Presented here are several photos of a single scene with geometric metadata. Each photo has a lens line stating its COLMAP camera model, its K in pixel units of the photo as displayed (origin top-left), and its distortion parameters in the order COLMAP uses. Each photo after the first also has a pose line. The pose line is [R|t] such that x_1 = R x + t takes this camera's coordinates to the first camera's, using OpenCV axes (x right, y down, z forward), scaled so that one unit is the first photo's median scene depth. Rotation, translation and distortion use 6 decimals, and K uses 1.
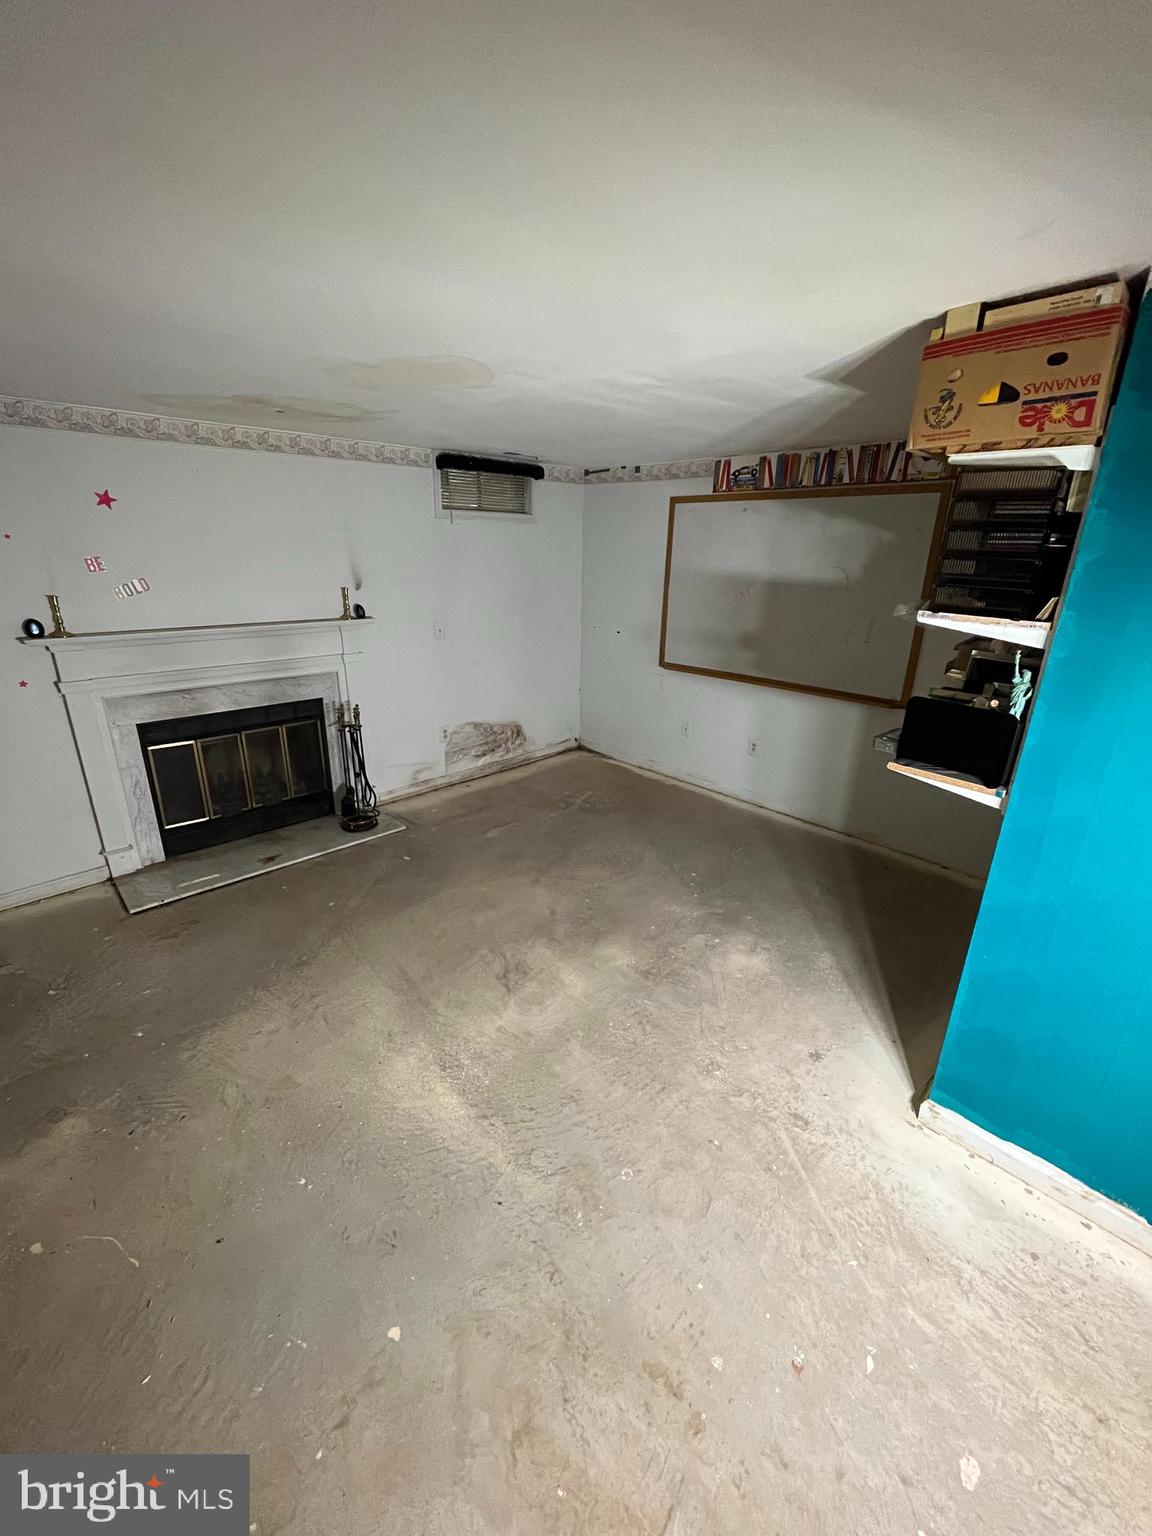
lens RADIAL K [[622.5, 0, 577.6], [0, 622.5, 765.2], [0, 0, 1]] dist [-0.002021, 0.000041]
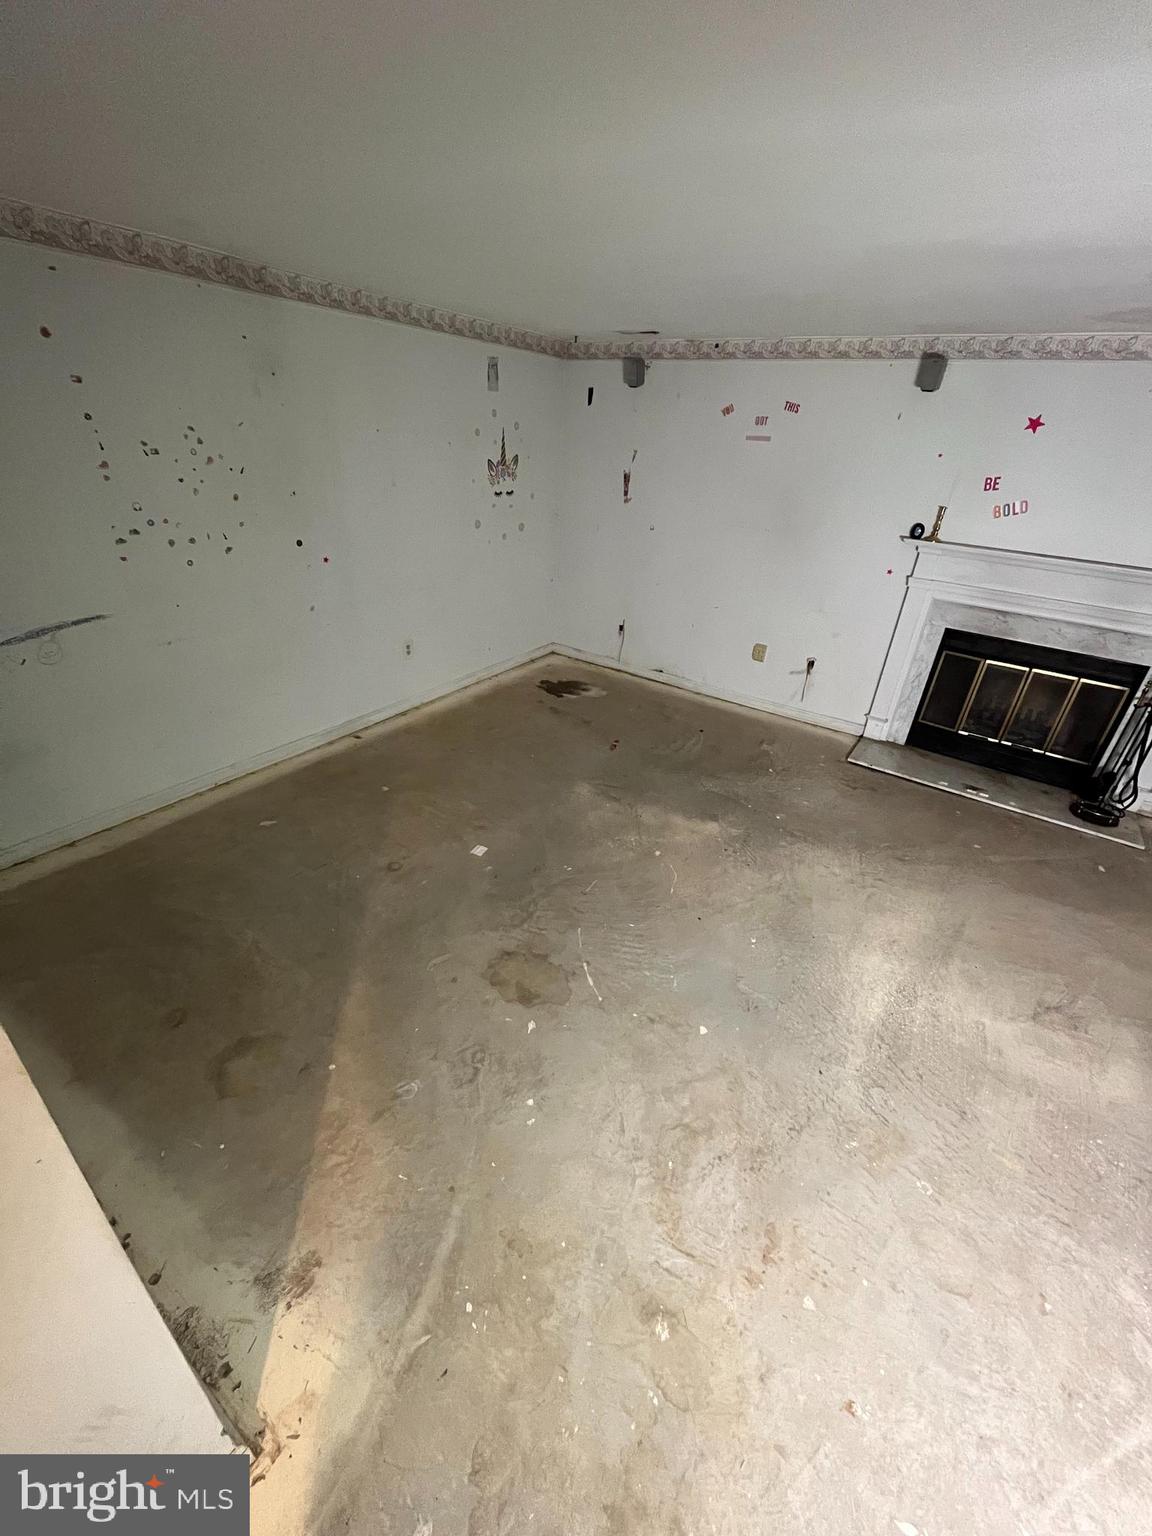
lens RADIAL K [[622.5, 0, 577.4], [0, 622.5, 768.2], [0, 0, 1]] dist [-0.002021, 0.000041]
pose [[0.215256, 0.458318, -0.862328, 0.331121], [-0.376522, 0.853705, 0.359747, -0.001917], [0.901053, 0.247248, 0.356332, 0.045887]]
